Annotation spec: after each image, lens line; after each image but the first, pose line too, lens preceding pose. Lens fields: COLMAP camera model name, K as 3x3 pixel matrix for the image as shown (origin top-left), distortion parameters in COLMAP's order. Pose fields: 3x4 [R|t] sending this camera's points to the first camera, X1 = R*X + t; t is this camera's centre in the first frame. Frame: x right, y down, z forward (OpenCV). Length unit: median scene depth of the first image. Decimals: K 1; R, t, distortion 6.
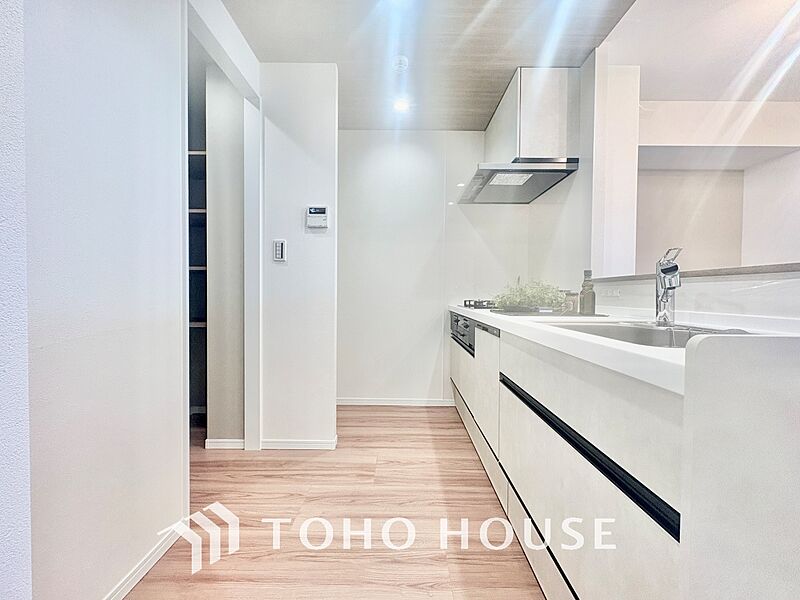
lens RADIAL K [[319.1, 0, 400.0], [0, 319.1, 300.0], [0, 0, 1]] dist [0.000316, 0.000190]
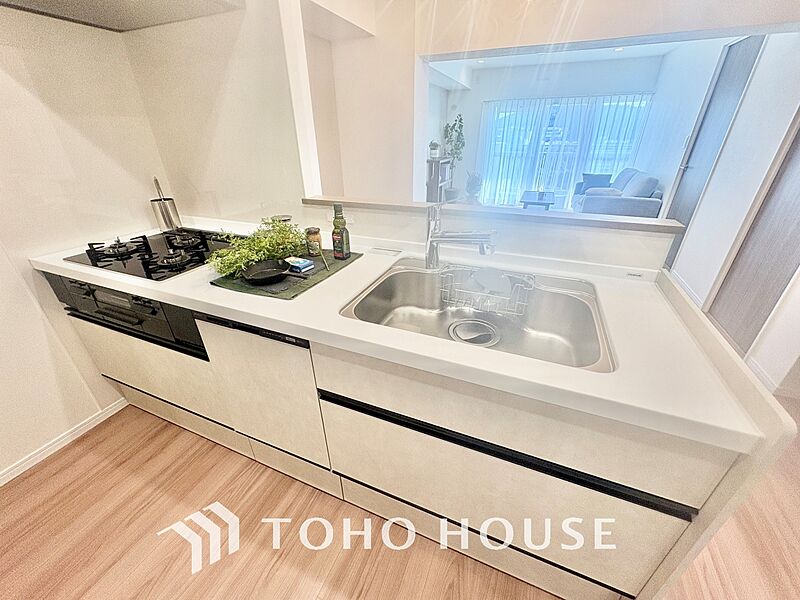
lens RADIAL K [[319.1, 0, 400.0], [0, 319.1, 300.0], [0, 0, 1]] dist [0.000316, 0.000190]
pose [[0.379109, -0.435231, 0.816609, -0.074122], [0.028524, 0.887562, 0.459804, -0.185383], [-0.924912, -0.151023, 0.348897, 0.427789]]
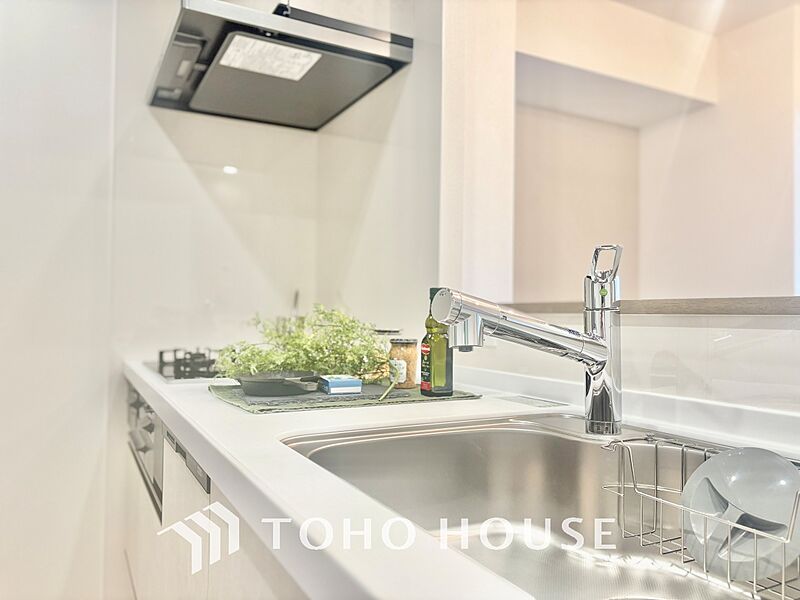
lens RADIAL K [[606.0, 0, 402.3], [0, 606.0, 303.3], [0, 0, 1]] dist [0.071585, -0.081930]
pose [[0.876719, 0.009528, 0.480909, 0.128536], [0.007010, 0.999444, -0.032582, -0.036634], [-0.480952, 0.031937, 0.876165, 0.252339]]
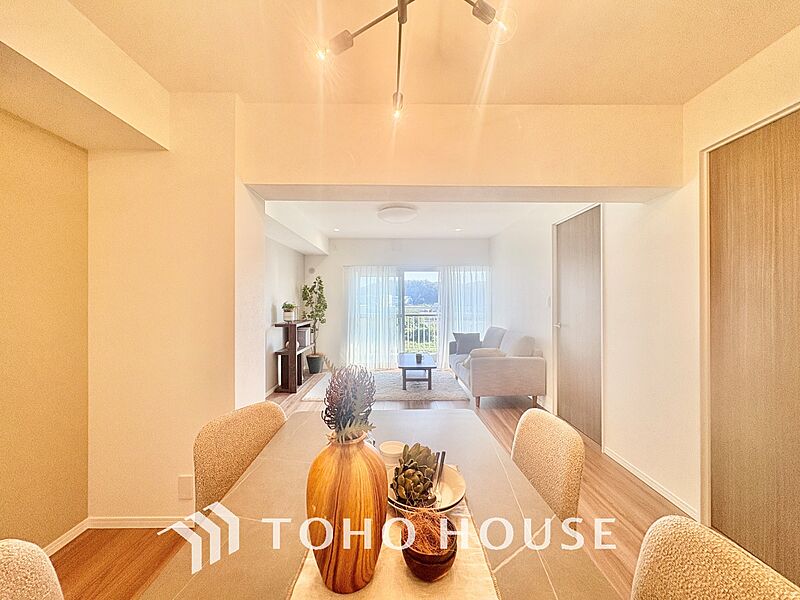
lens RADIAL K [[319.1, 0, 400.0], [0, 319.1, 300.0], [0, 0, 1]] dist [0.000316, 0.000190]
pose [[-0.010688, -0.005998, 0.999925, 0.612115], [0.020890, 0.999762, 0.006221, -0.141956], [-0.999725, 0.020955, -0.010560, 0.555720]]
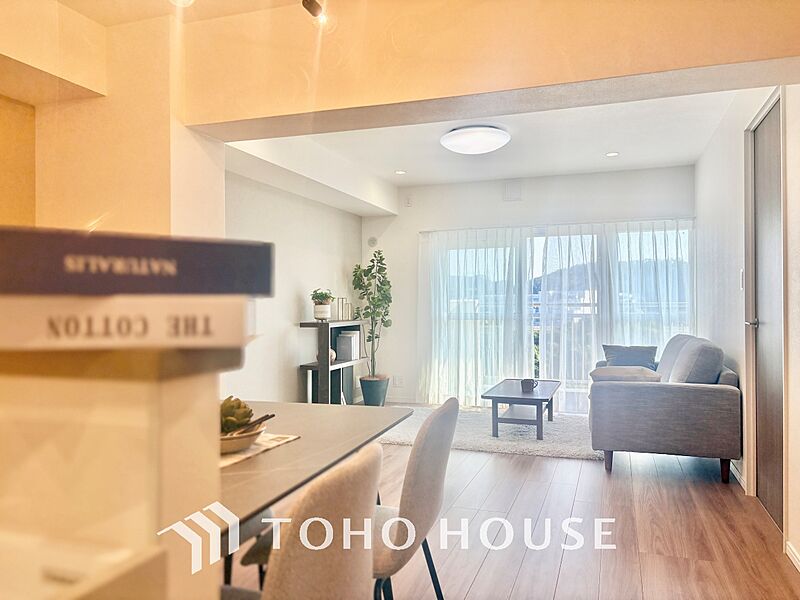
lens RADIAL K [[606.0, 0, 402.3], [0, 606.0, 303.3], [0, 0, 1]] dist [0.071585, -0.081930]
pose [[0.325877, -0.007691, 0.945381, 0.355805], [0.025475, 0.999675, -0.000649, -0.055416], [-0.945069, 0.024295, 0.325967, 0.054568]]
